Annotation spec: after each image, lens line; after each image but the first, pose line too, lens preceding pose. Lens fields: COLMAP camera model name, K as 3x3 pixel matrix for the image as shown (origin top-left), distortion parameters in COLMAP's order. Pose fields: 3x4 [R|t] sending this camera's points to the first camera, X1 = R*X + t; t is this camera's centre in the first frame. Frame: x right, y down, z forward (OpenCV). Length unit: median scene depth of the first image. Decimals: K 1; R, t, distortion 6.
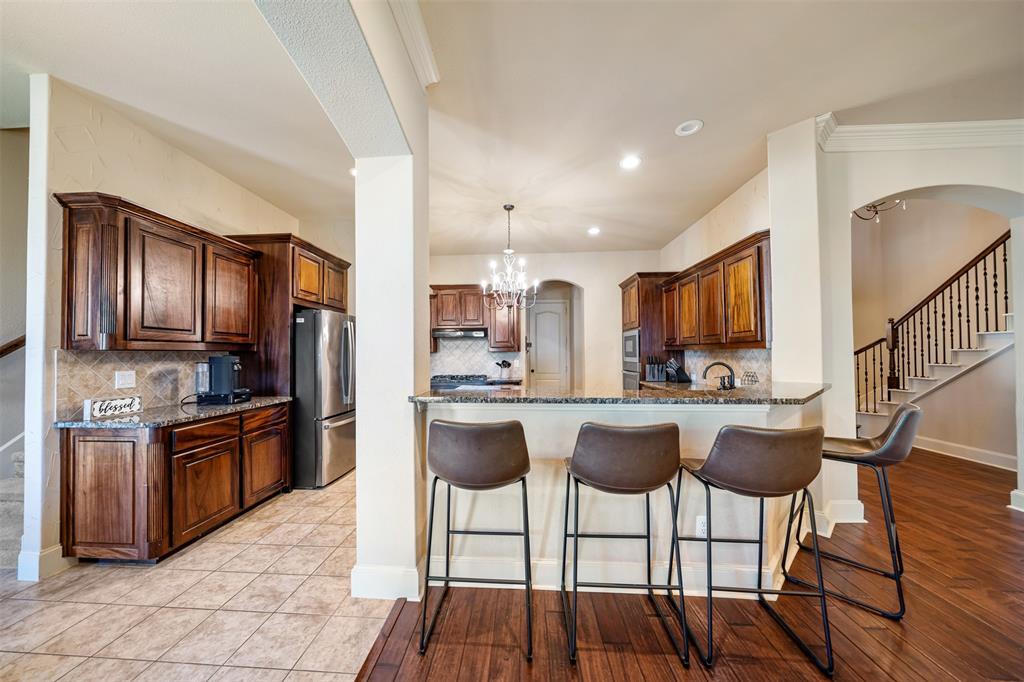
lens RADIAL K [[359.9, 0, 505.0], [0, 359.9, 346.7], [0, 0, 1]] dist [-0.002801, 0.000062]
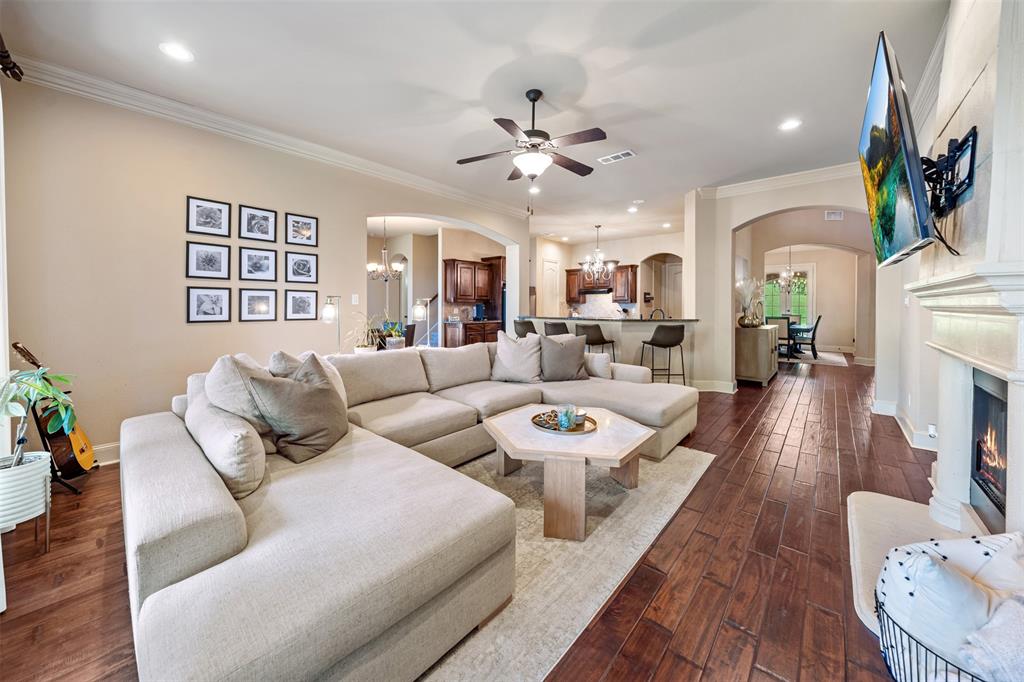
lens RADIAL K [[359.9, 0, 497.5], [0, 359.9, 308.1], [0, 0, 1]] dist [-0.002801, 0.000062]
pose [[0.781837, 0.013954, -0.623327, 0.683539], [0.004628, 0.999592, 0.028181, -0.013437], [0.623466, -0.024918, 0.781454, -0.709606]]
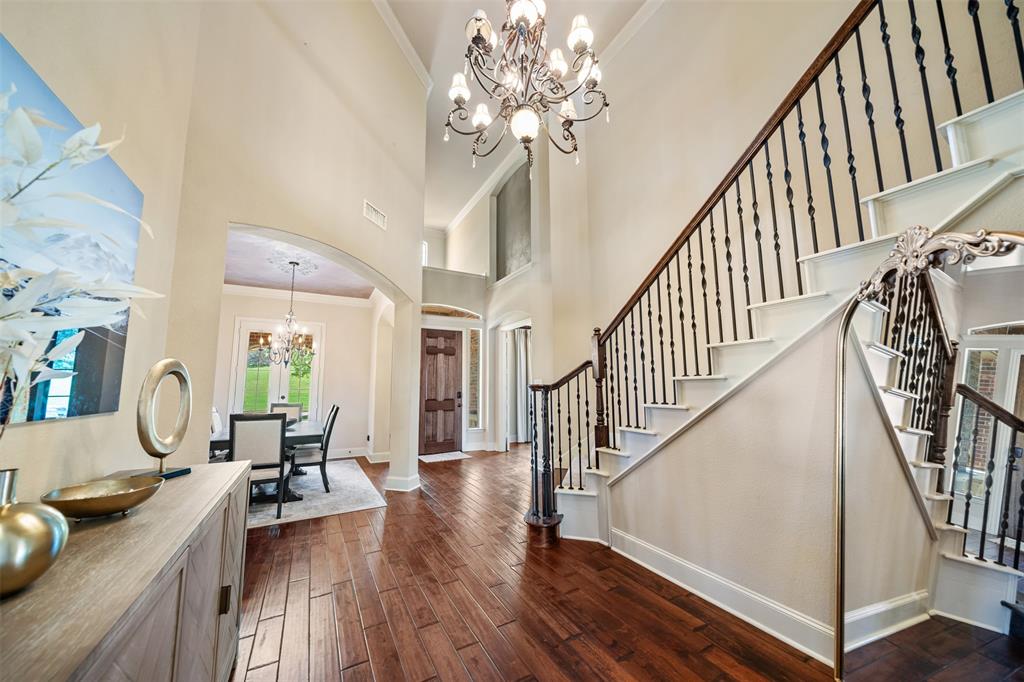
lens RADIAL K [[359.9, 0, 512.5], [0, 359.9, 343.2], [0, 0, 1]] dist [-0.002801, 0.000062]
pose [[0.840884, 0.065191, 0.537274, 0.689216], [-0.005732, 0.993736, -0.111605, 0.016926], [-0.541184, 0.090767, 0.835991, 0.623920]]
